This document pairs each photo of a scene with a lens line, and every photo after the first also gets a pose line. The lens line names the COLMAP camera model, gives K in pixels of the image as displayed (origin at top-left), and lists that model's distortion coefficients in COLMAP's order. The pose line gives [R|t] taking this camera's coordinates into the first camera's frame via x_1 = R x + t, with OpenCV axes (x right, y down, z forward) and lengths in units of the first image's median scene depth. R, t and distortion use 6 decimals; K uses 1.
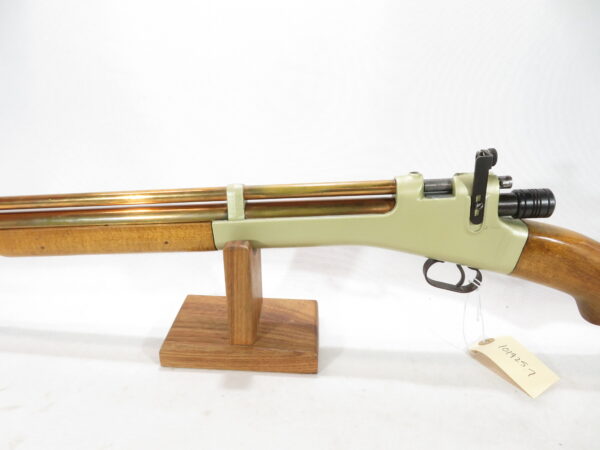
lens RADIAL K [[448.6, 0, 302.9], [0, 448.6, 237.9], [0, 0, 1]] dist [0.004928, 0.007472]
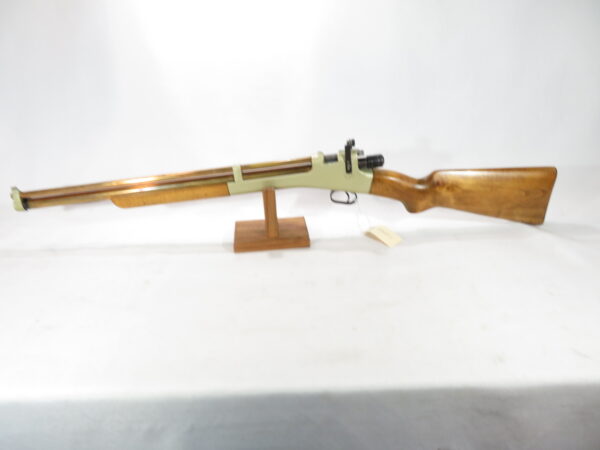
lens RADIAL K [[448.6, 0, 302.9], [0, 448.6, 237.9], [0, 0, 1]] dist [0.004928, 0.007472]
pose [[0.993439, -0.101515, 0.052657, 0.013755], [0.090708, 0.979885, 0.177756, -0.129650], [-0.069643, -0.171813, 0.982665, -1.172538]]
